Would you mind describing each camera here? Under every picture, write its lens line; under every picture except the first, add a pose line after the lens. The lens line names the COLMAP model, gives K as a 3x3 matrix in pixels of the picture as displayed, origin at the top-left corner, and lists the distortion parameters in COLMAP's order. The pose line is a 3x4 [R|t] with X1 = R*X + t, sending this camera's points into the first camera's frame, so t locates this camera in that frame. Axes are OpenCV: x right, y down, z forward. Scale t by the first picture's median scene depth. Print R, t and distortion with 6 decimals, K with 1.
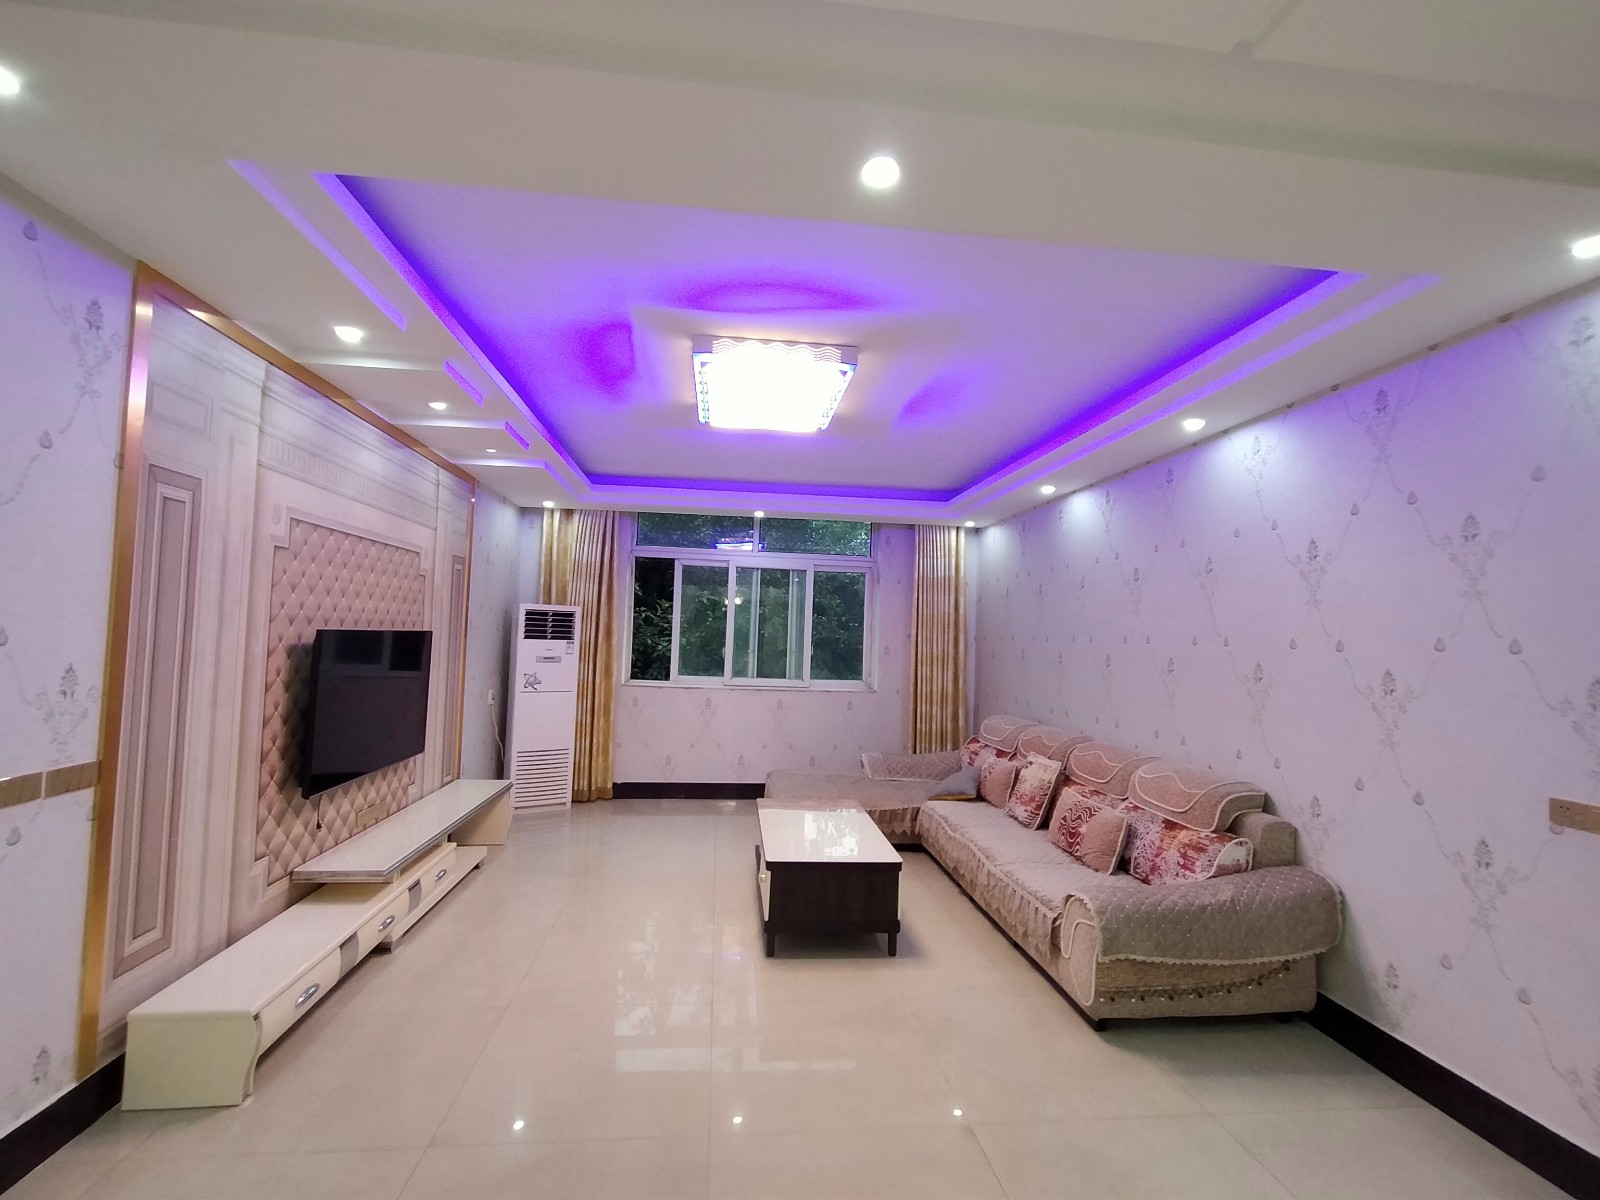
lens RADIAL K [[712.5, 0, 793.0], [0, 712.5, 603.4], [0, 0, 1]] dist [-0.000356, -0.000032]
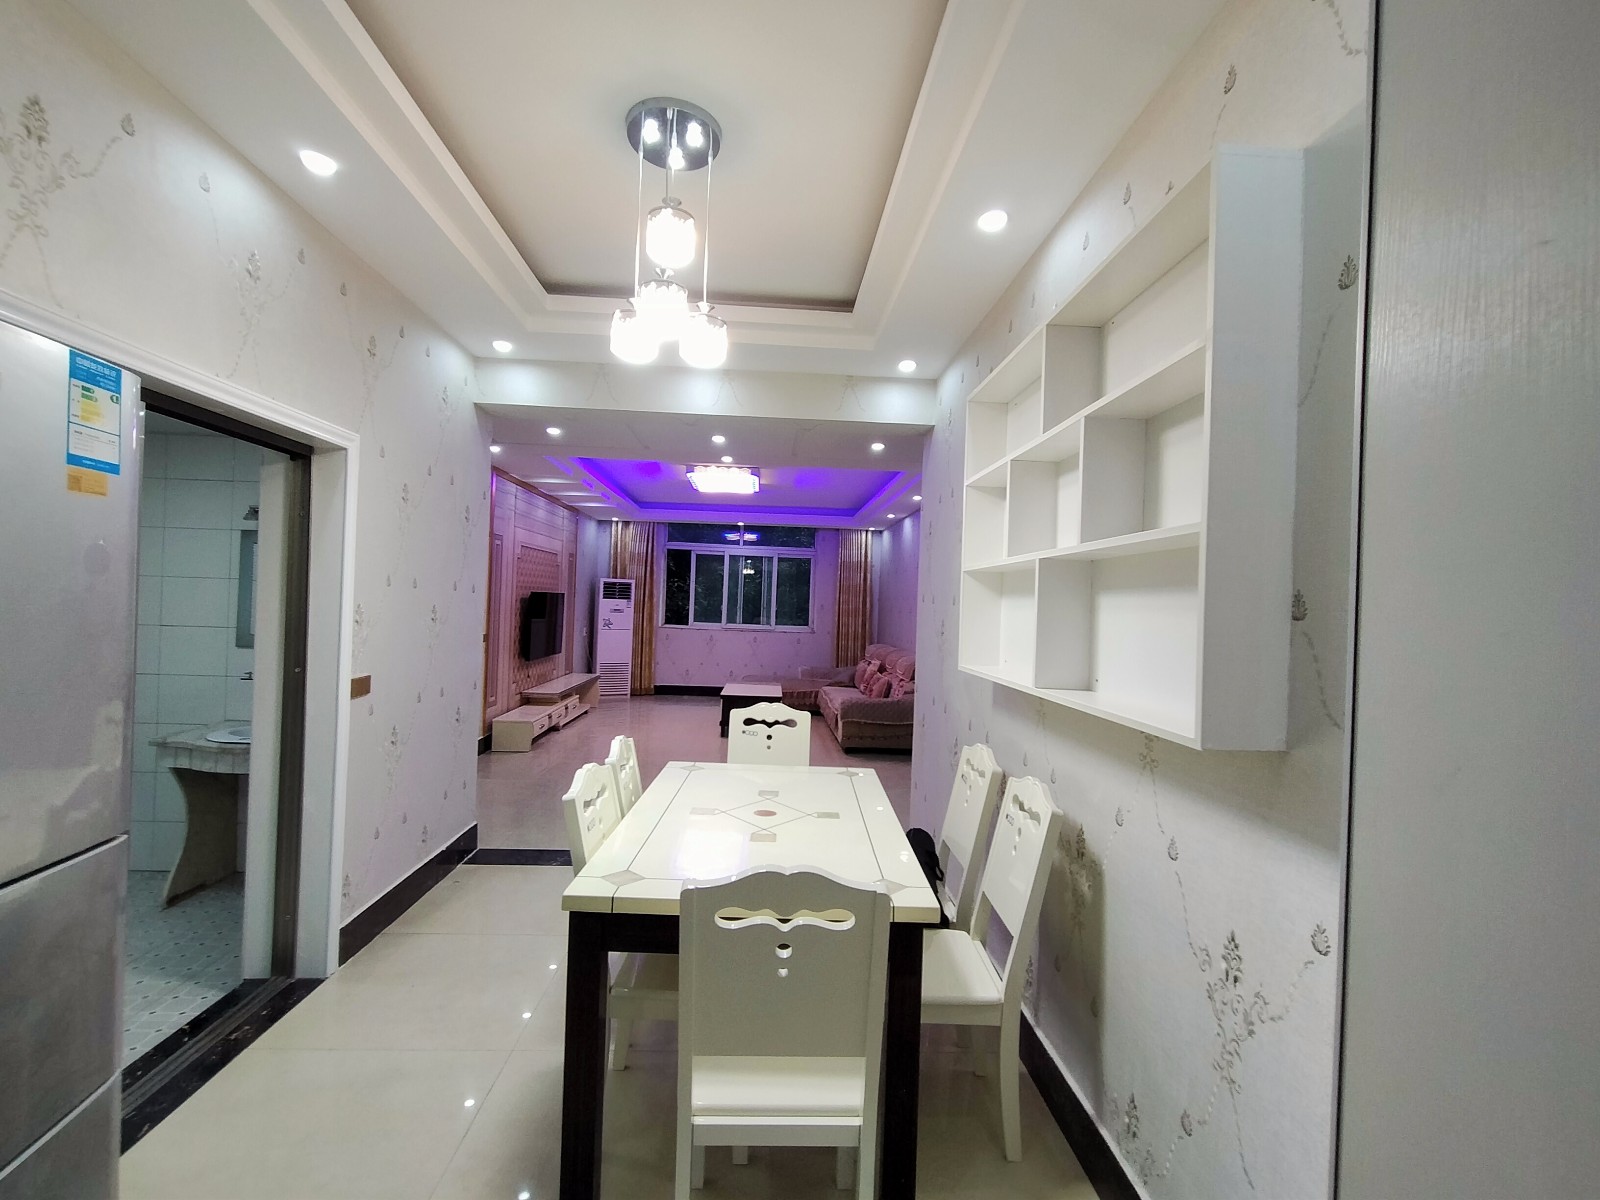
lens RADIAL K [[712.5, 0, 793.0], [0, 712.5, 603.4], [0, 0, 1]] dist [-0.000356, -0.000032]
pose [[0.998422, 0.003029, -0.056076, 0.164907], [-0.000546, 0.999021, 0.044243, -0.014132], [0.056155, -0.044143, 0.997446, -0.640314]]
